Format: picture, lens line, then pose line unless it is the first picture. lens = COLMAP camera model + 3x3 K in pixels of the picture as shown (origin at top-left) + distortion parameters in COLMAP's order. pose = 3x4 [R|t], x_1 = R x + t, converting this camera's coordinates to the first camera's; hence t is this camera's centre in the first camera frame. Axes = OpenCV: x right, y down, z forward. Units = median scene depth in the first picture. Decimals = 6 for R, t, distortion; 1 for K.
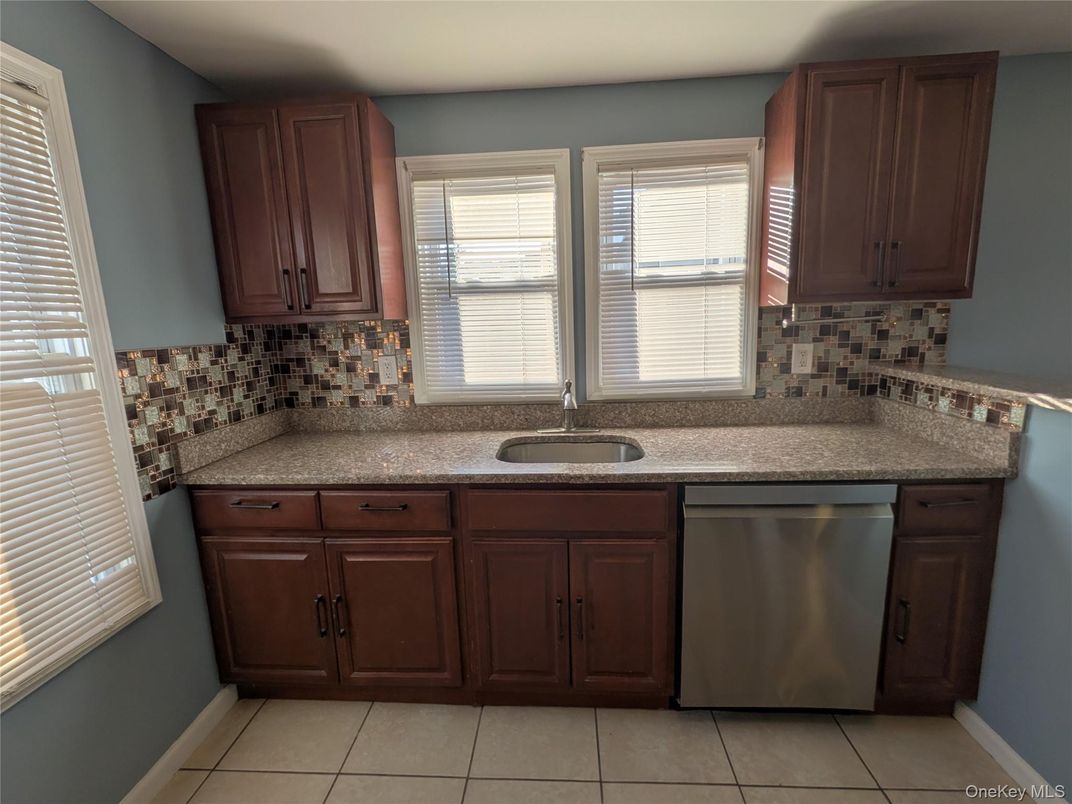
lens RADIAL K [[487.1, 0, 539.8], [0, 487.1, 406.0], [0, 0, 1]] dist [-0.001601, -0.000478]
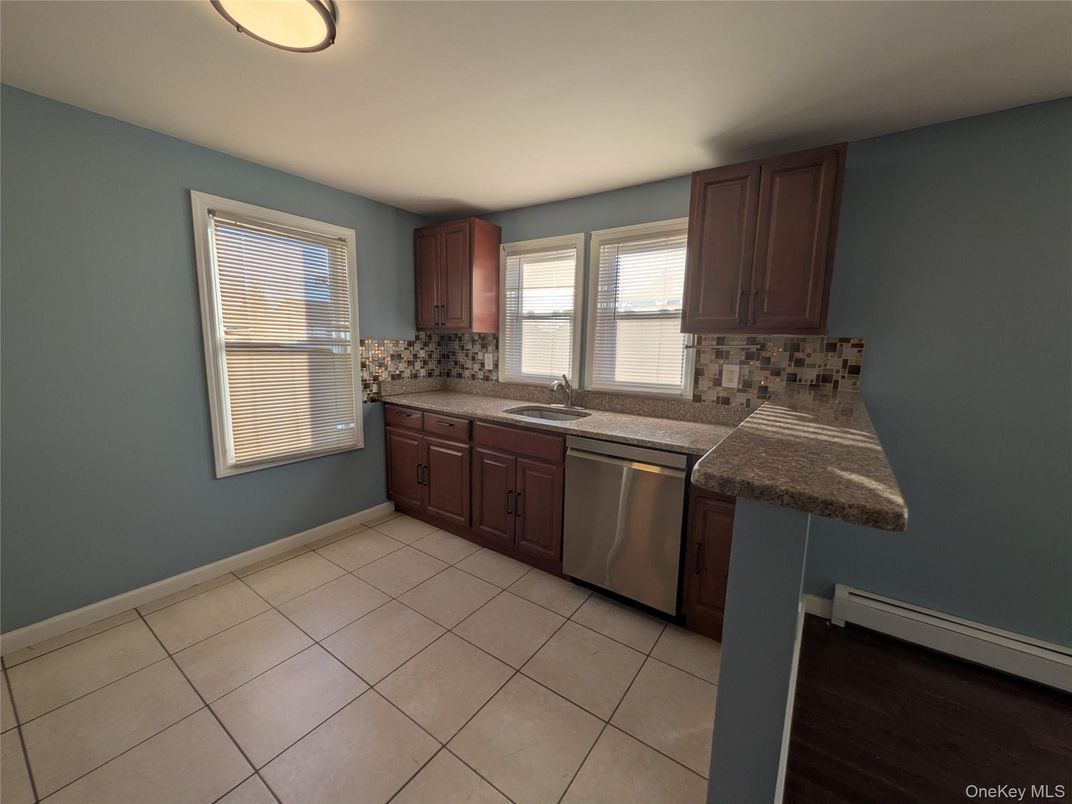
lens RADIAL K [[423.4, 0, 542.6], [0, 423.4, 405.0], [0, 0, 1]] dist [-0.000543, -0.000086]
pose [[0.851220, 0.130528, -0.508317, 0.714913], [-0.143146, 0.989597, 0.014402, 0.037535], [0.504909, 0.060505, 0.861049, -0.242504]]
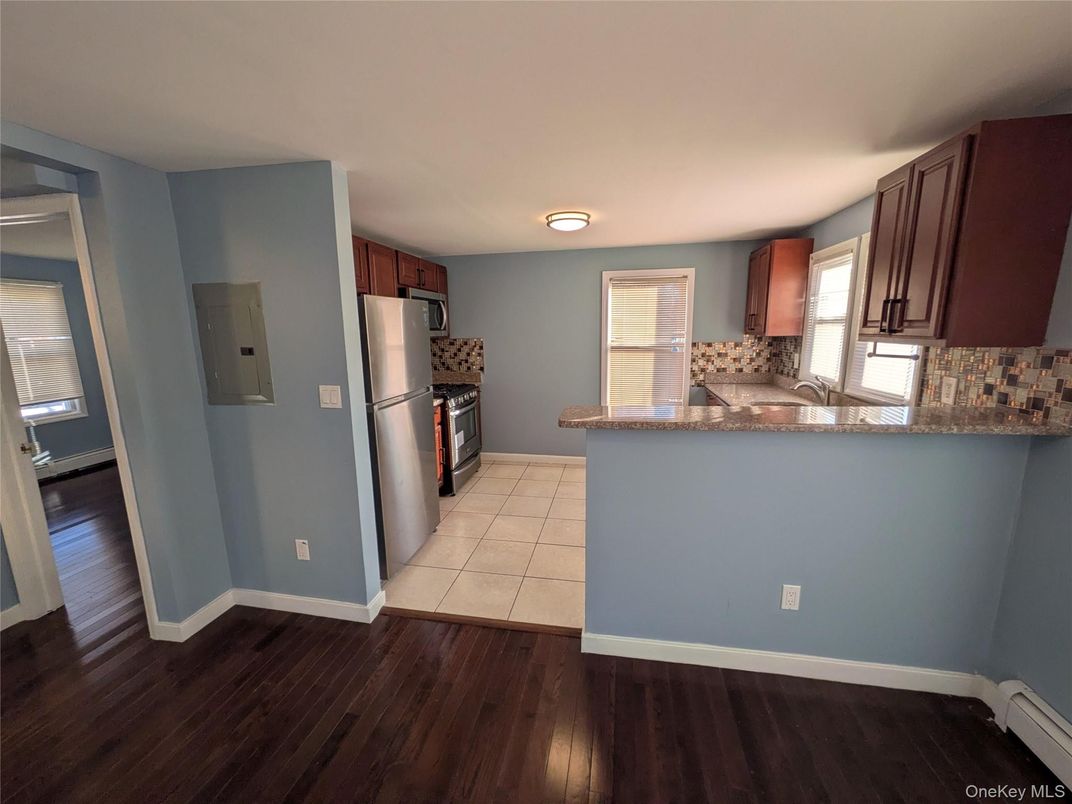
lens RADIAL K [[431.9, 0, 536.9], [0, 431.9, 406.1], [0, 0, 1]] dist [-0.000377, -0.000007]
pose [[-0.125894, 0.212919, -0.968925, 1.661672], [-0.154221, 0.960622, 0.231132, -0.149834], [0.979983, 0.178526, -0.088100, 0.173770]]
